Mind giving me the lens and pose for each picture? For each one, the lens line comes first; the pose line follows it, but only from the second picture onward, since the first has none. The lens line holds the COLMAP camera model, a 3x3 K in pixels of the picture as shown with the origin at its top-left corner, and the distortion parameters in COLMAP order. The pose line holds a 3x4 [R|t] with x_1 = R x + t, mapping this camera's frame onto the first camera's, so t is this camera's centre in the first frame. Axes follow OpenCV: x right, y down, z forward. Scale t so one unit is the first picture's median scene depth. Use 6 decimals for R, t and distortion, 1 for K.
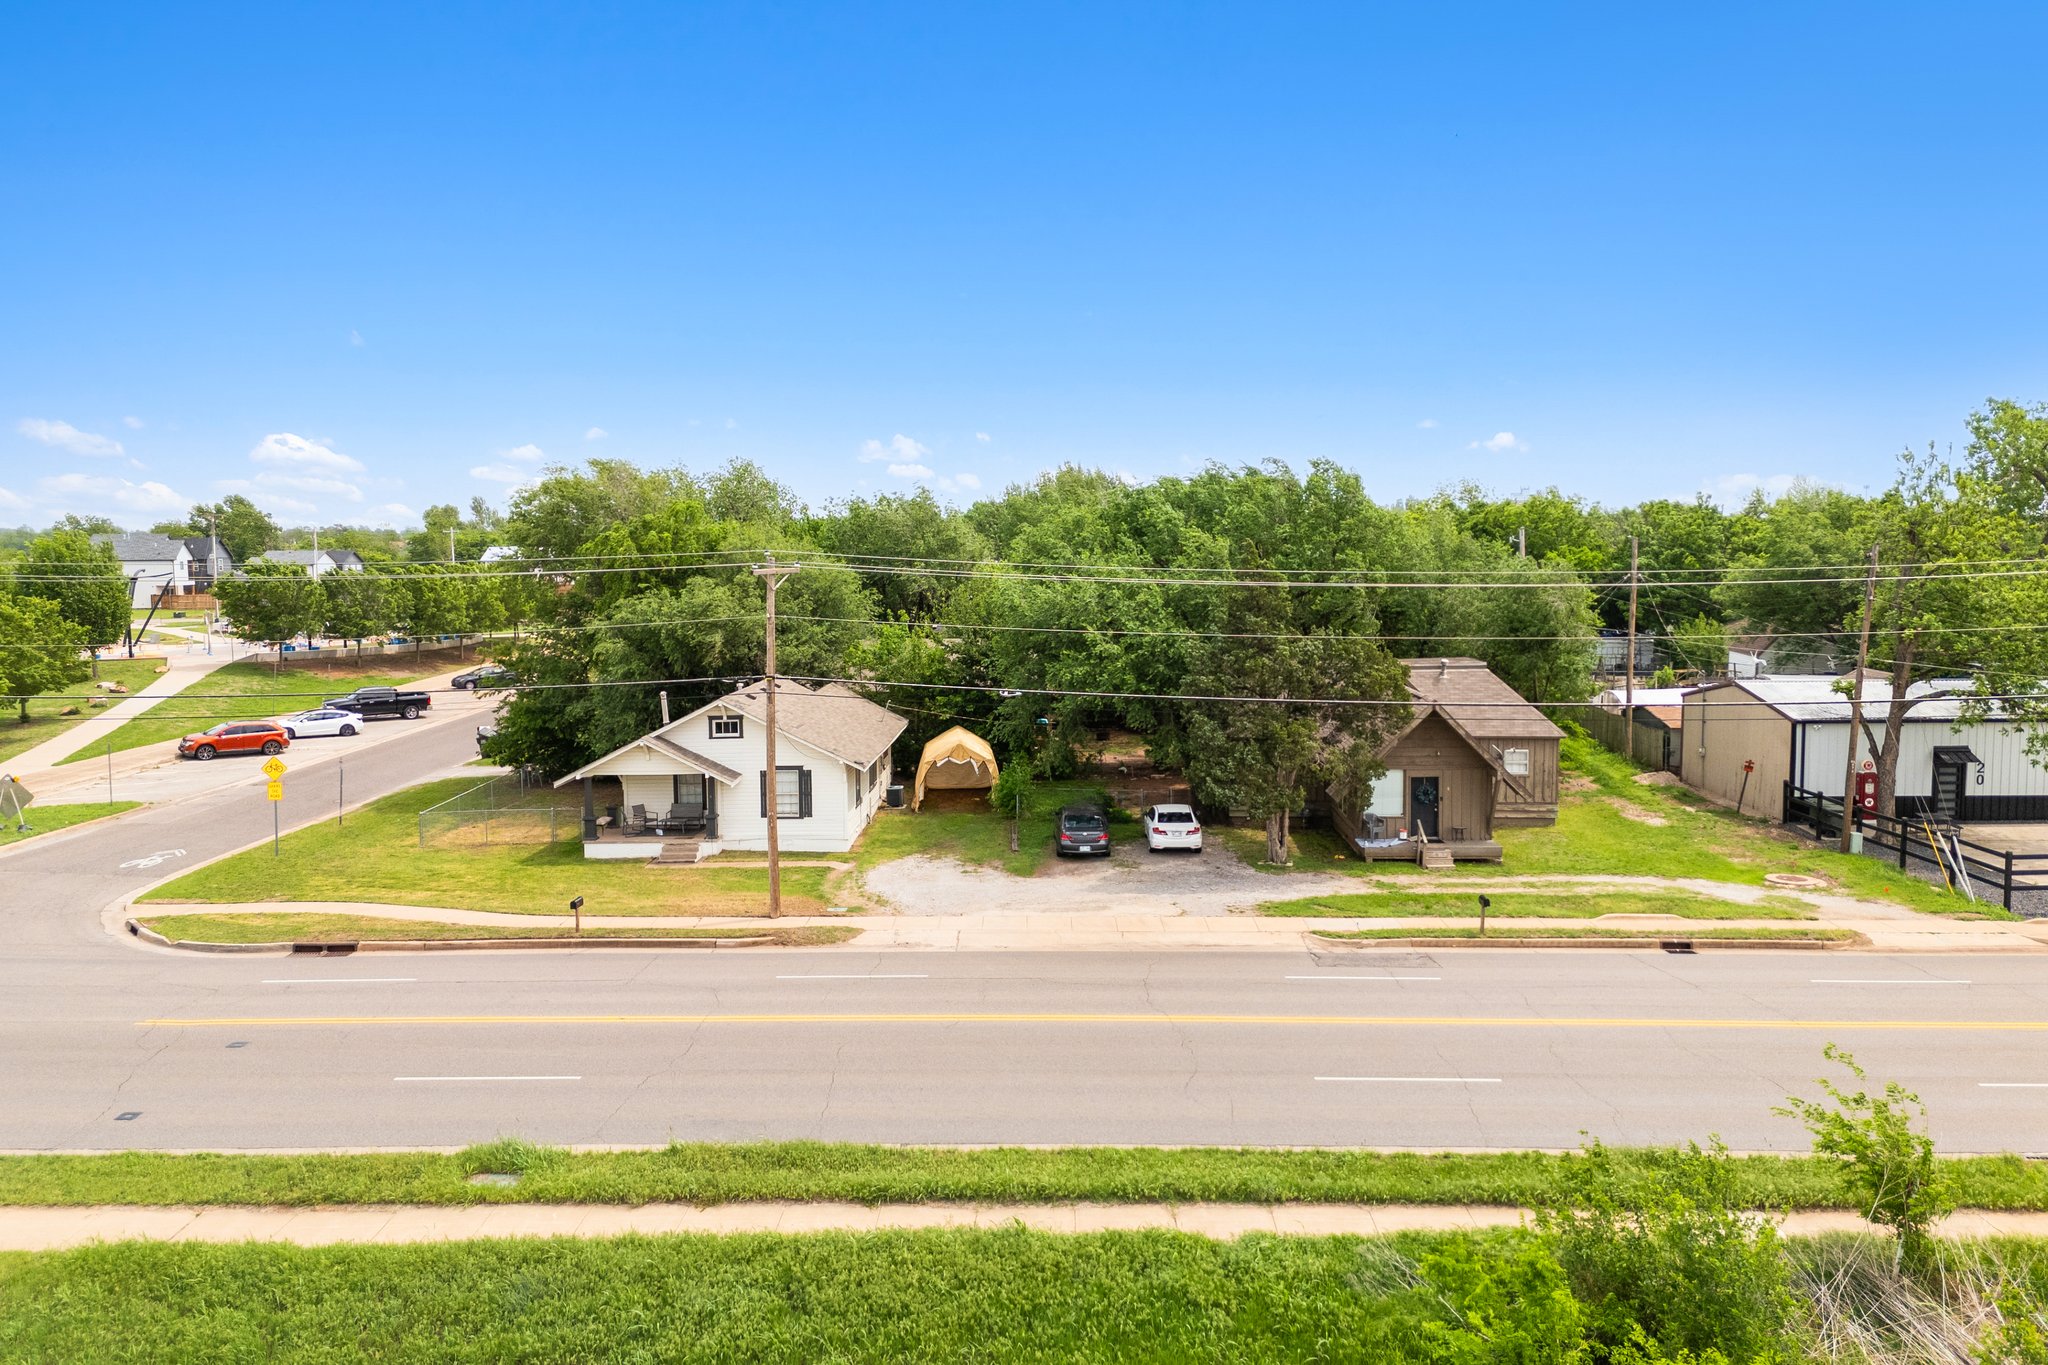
lens RADIAL K [[1509.0, 0, 1025.4], [0, 1509.0, 669.4], [0, 0, 1]] dist [0.080146, -0.066121]
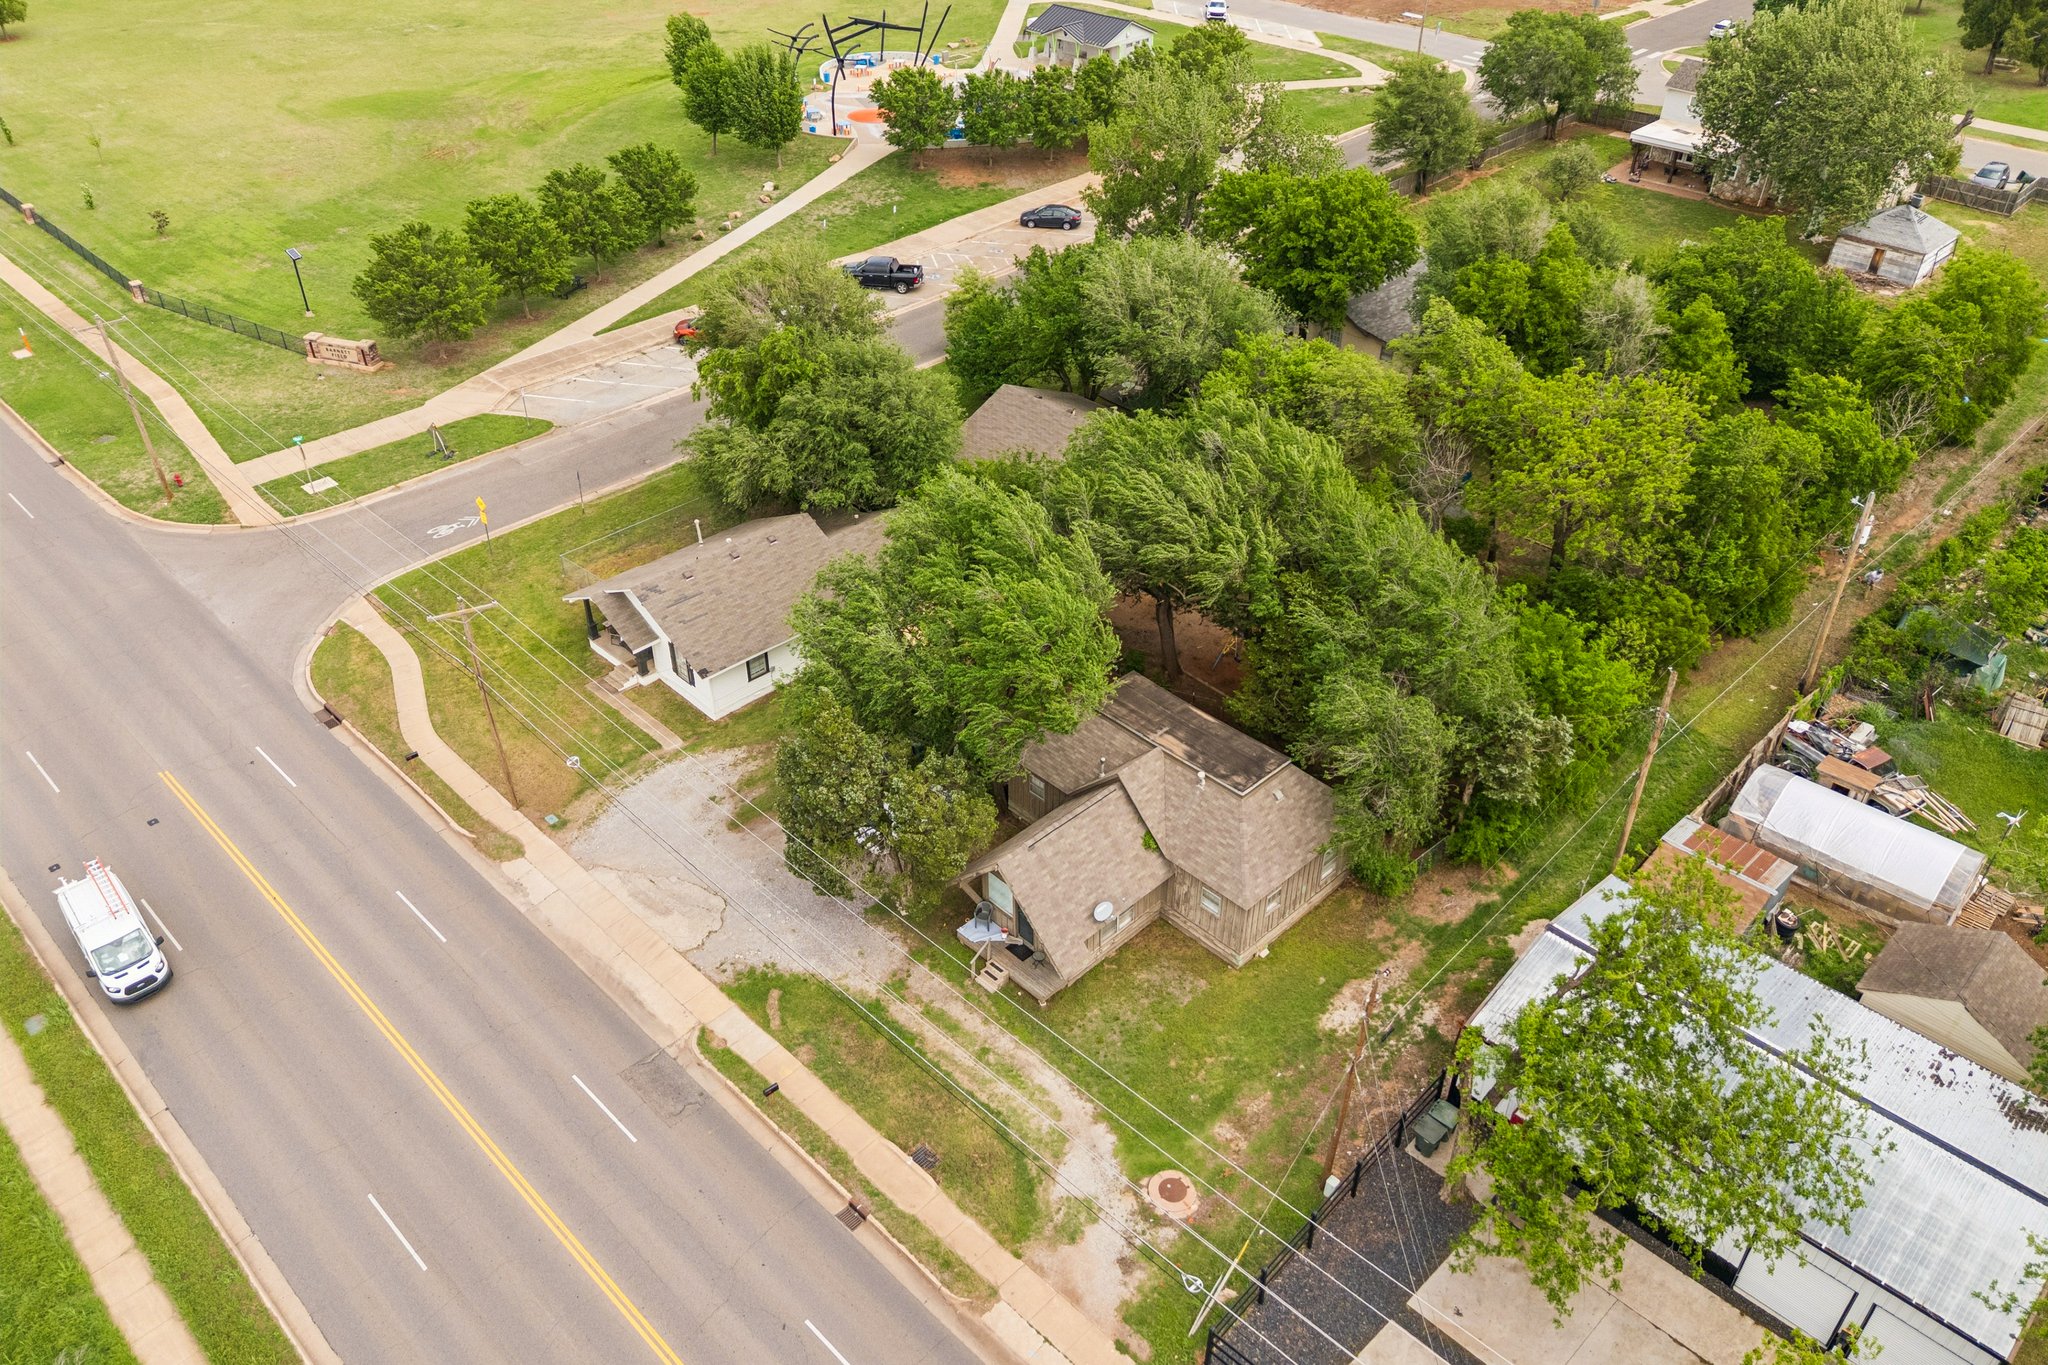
lens RADIAL K [[1492.8, 0, 1025.2], [0, 1492.8, 677.1], [0, 0, 1]] dist [0.075498, -0.069847]
pose [[0.721011, 0.417401, -0.553100, 0.843744], [-0.069693, 0.837848, 0.541437, -0.685383], [0.689410, -0.351835, 0.633187, 0.422926]]
